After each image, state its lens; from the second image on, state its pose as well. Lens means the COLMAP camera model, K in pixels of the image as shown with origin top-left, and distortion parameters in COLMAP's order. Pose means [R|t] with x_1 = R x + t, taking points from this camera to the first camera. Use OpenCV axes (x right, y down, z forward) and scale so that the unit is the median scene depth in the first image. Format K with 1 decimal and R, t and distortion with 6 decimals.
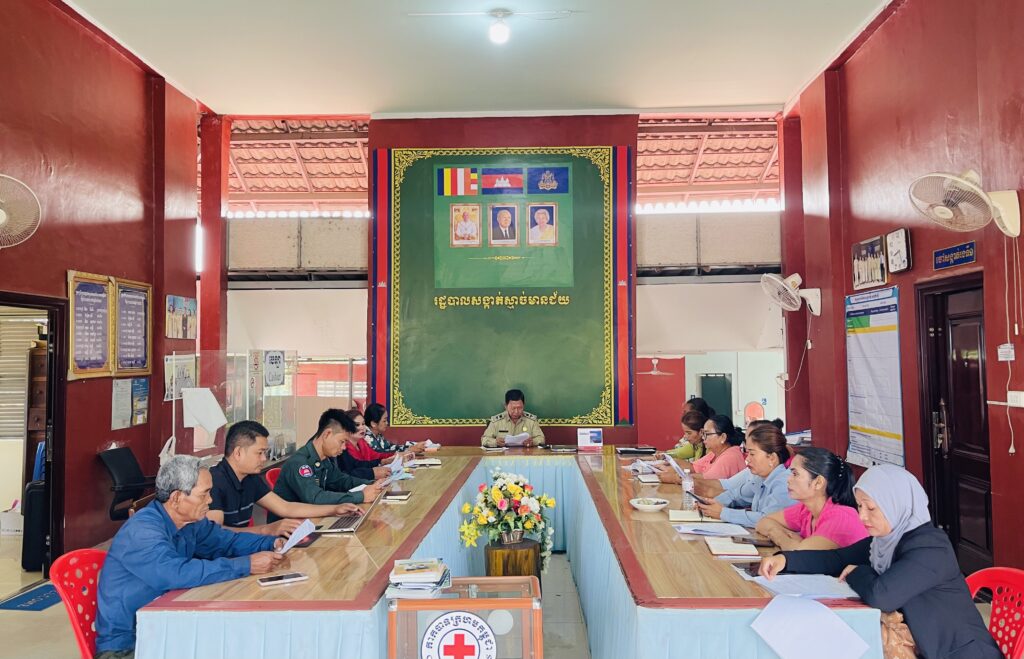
lens RADIAL K [[786.5, 0, 512.0], [0, 786.5, 329.5], [0, 0, 1]] dist [0.002350, -0.000086]
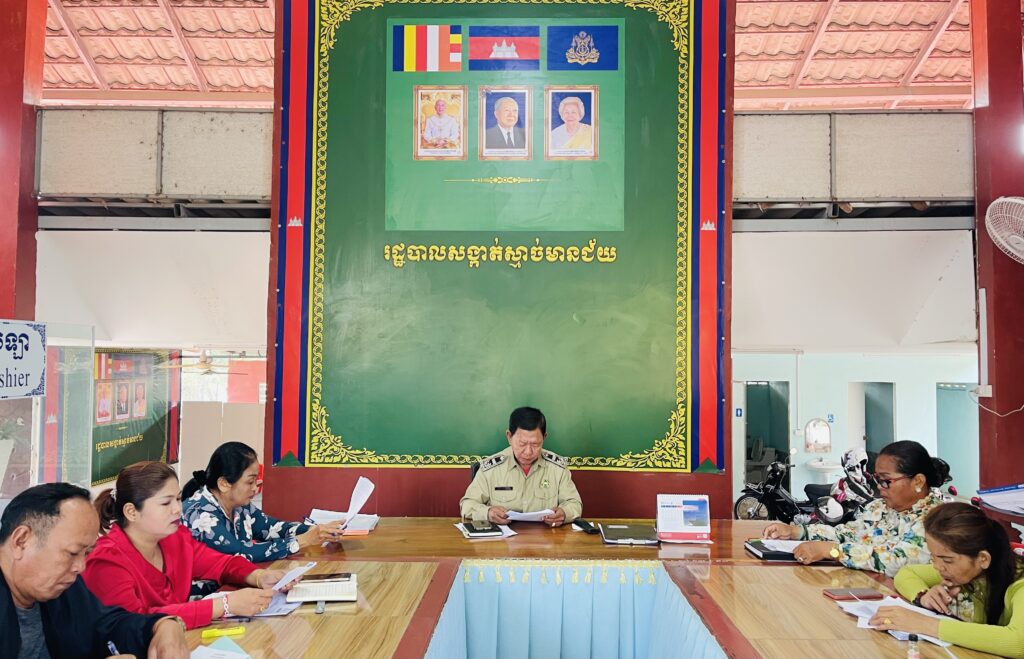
lens RADIAL K [[851.3, 0, 499.6], [0, 851.3, 332.2], [0, 0, 1]] dist [-0.000438, -0.000788]
pose [[0.999880, 0.015472, -0.000672, -0.012093], [-0.015470, 0.999875, 0.003234, 0.019708], [0.000722, -0.003223, 0.999995, 0.368983]]
